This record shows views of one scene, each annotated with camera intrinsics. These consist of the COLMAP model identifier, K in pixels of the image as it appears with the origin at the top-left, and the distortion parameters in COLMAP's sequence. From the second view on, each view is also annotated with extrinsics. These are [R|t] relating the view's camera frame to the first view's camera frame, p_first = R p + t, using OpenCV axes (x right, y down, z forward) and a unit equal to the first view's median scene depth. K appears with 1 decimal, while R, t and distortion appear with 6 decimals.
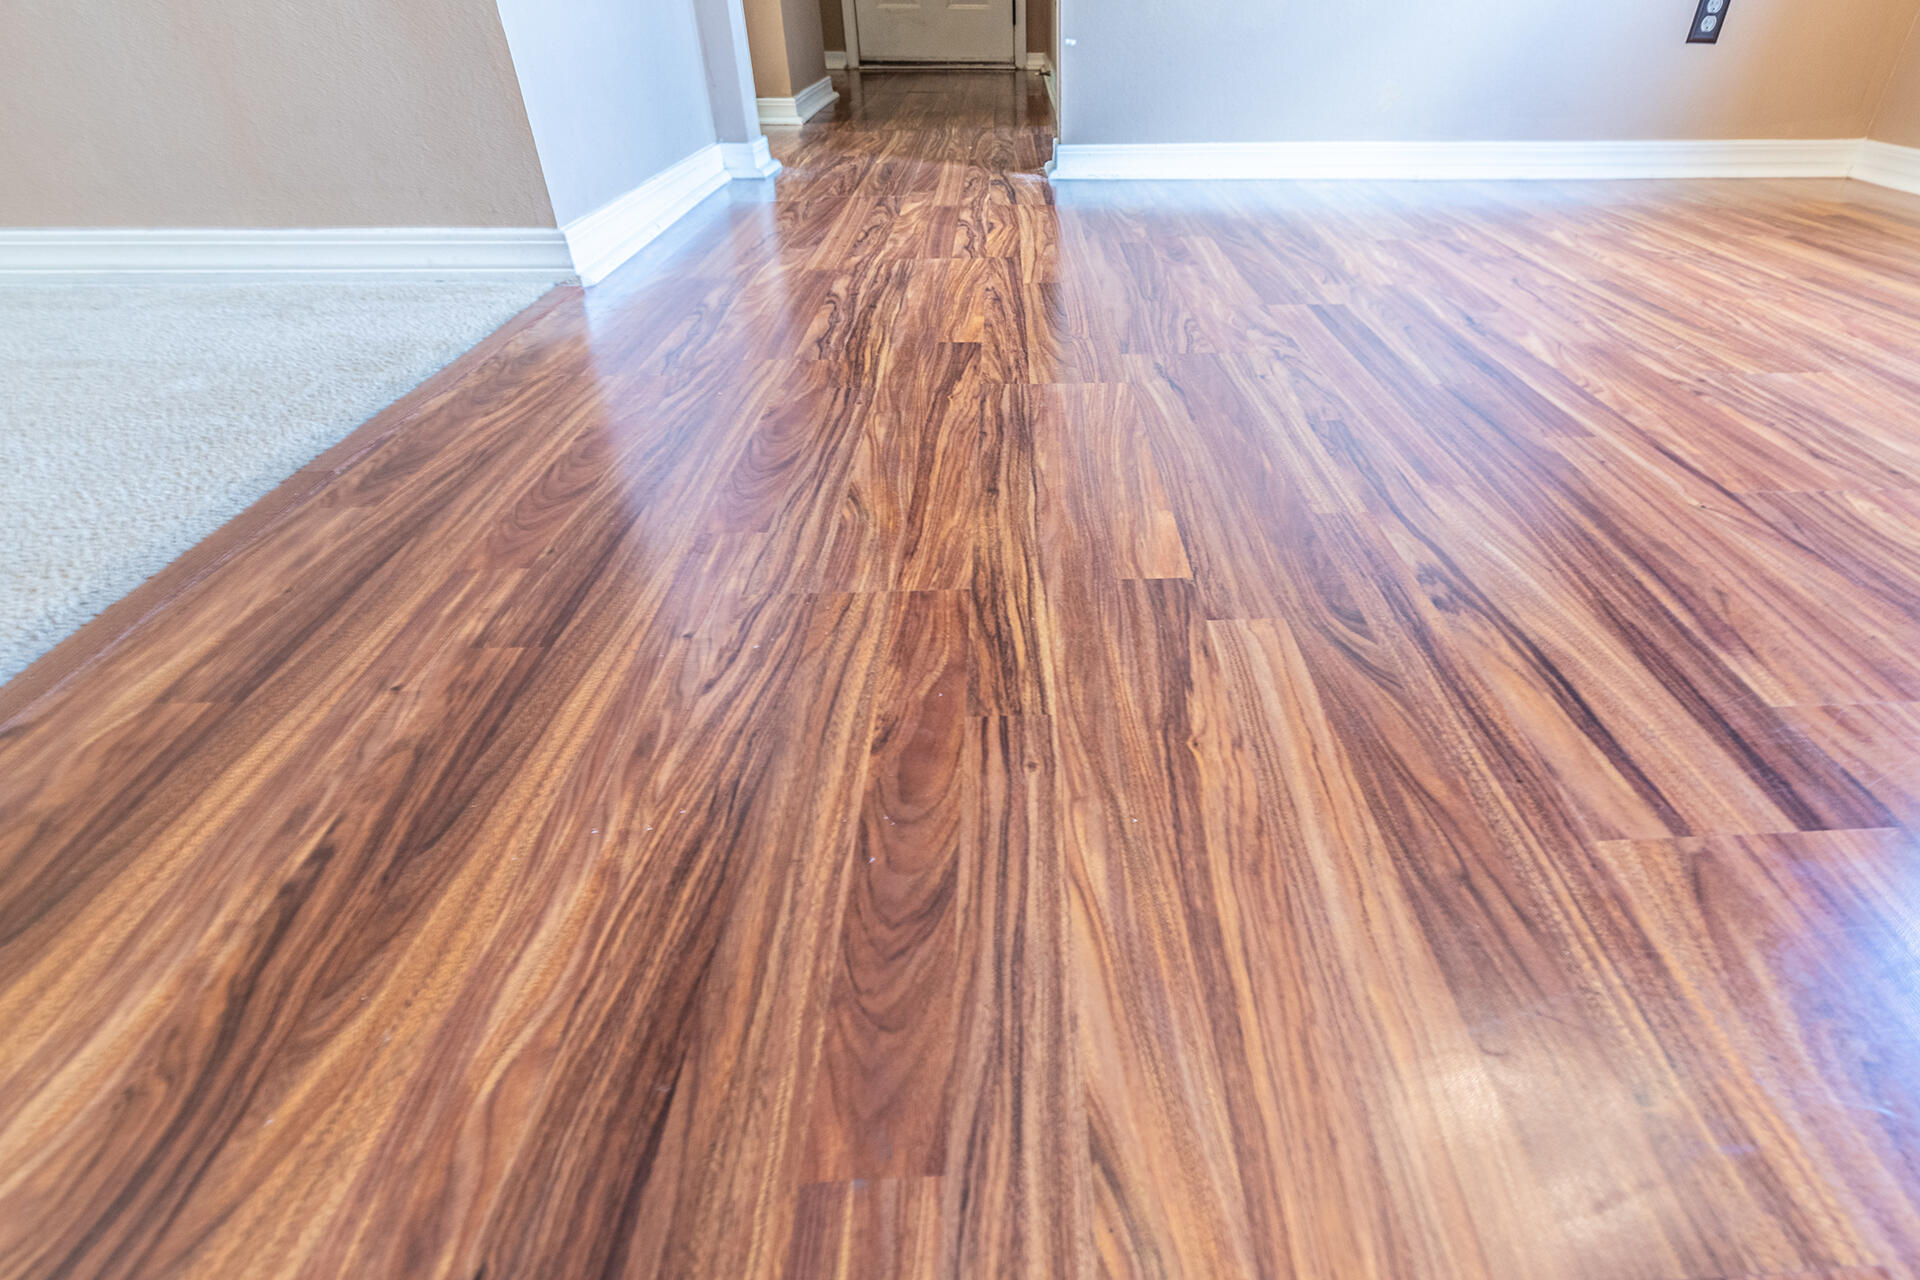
lens RADIAL K [[906.8, 0, 961.4], [0, 906.8, 679.3], [0, 0, 1]] dist [-0.000890, -0.000159]
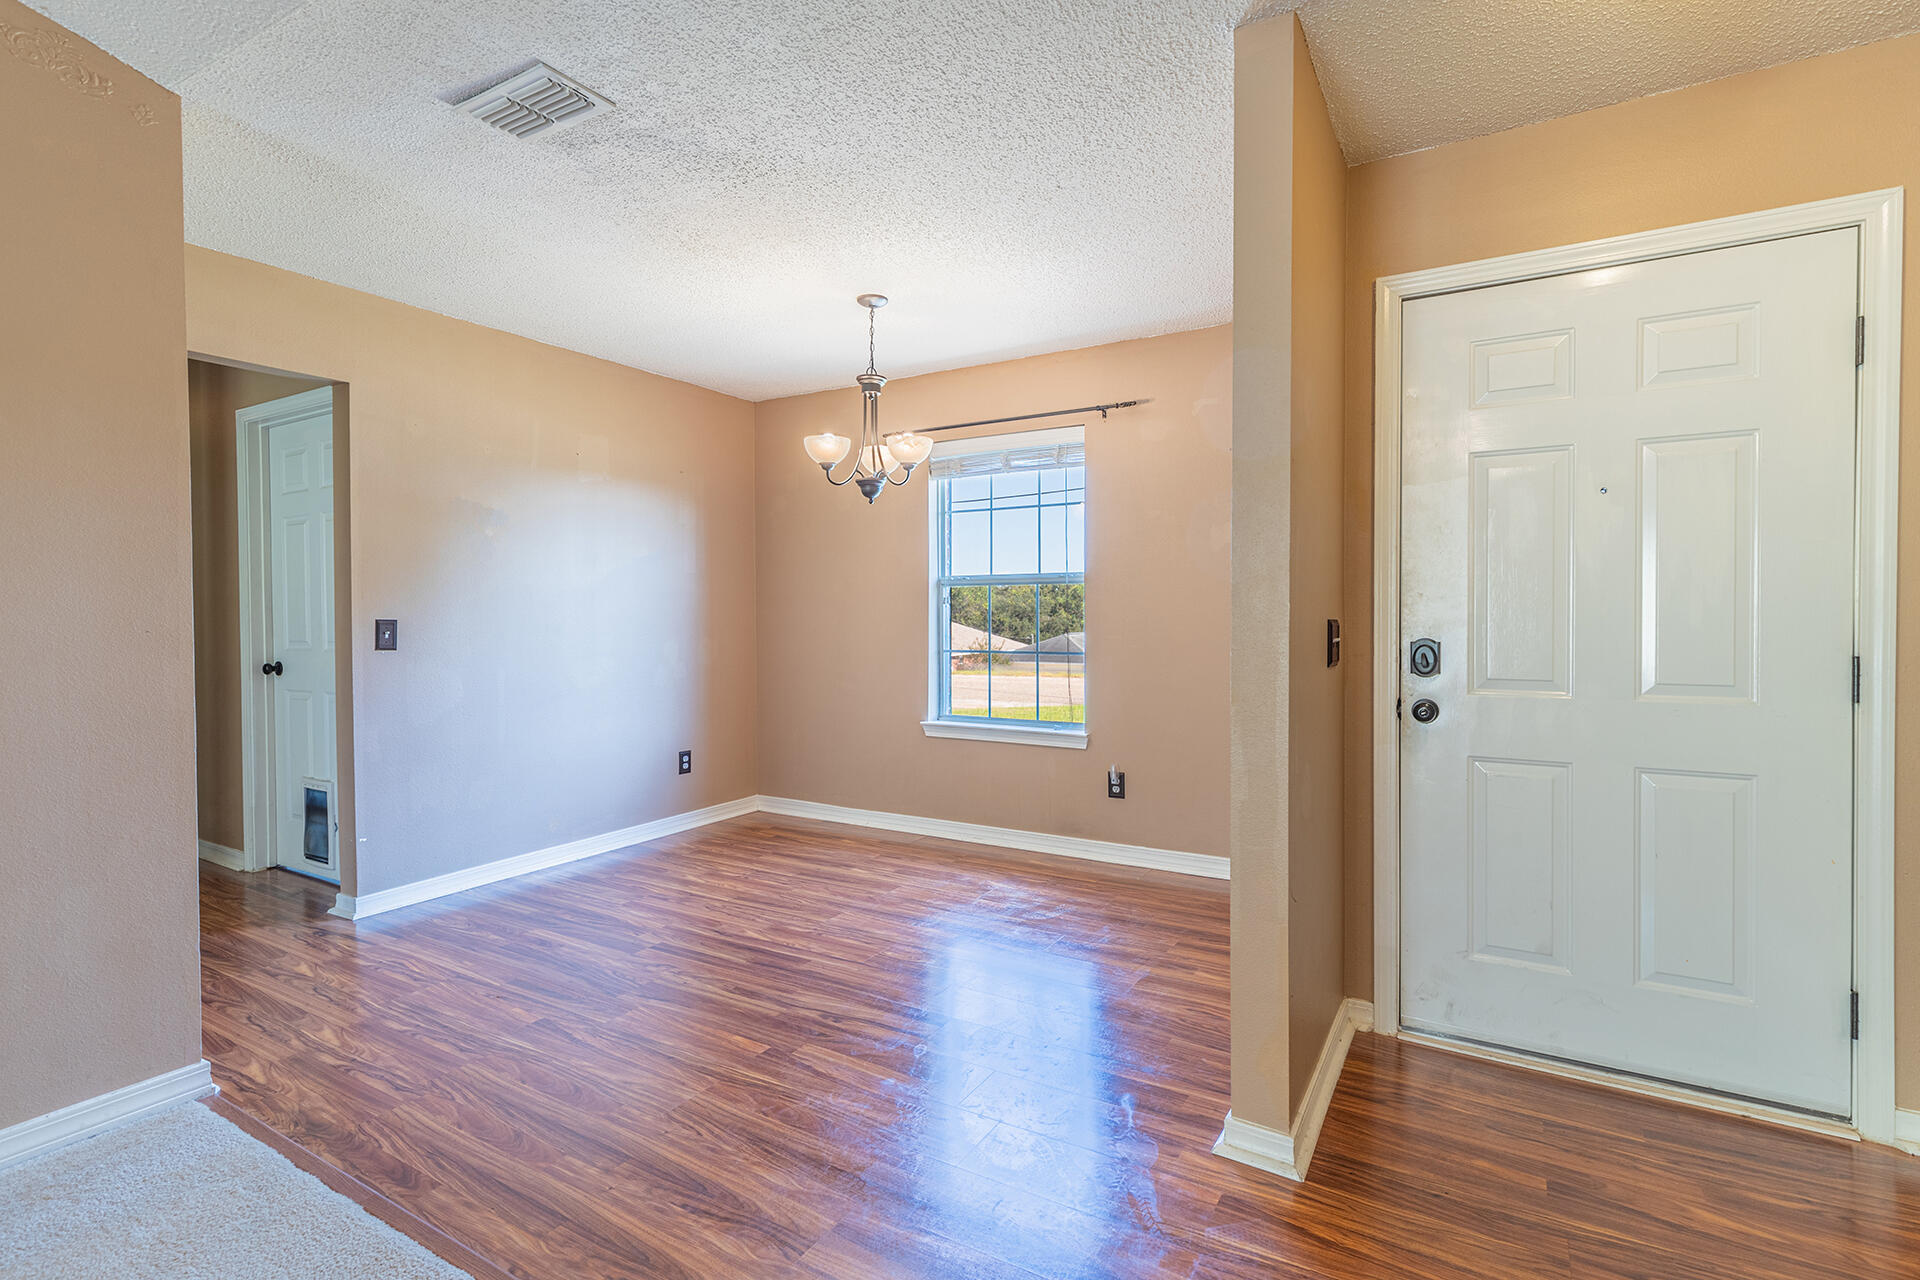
lens RADIAL K [[933.0, 0, 960.0], [0, 933.0, 640.0], [0, 0, 1]] dist [0.002803, 0.000182]
pose [[0.524673, -0.011994, 0.851220, -1.292792], [0.528519, 0.788453, -0.314658, 0.078205], [-0.667373, 0.614978, 0.420019, -0.949936]]
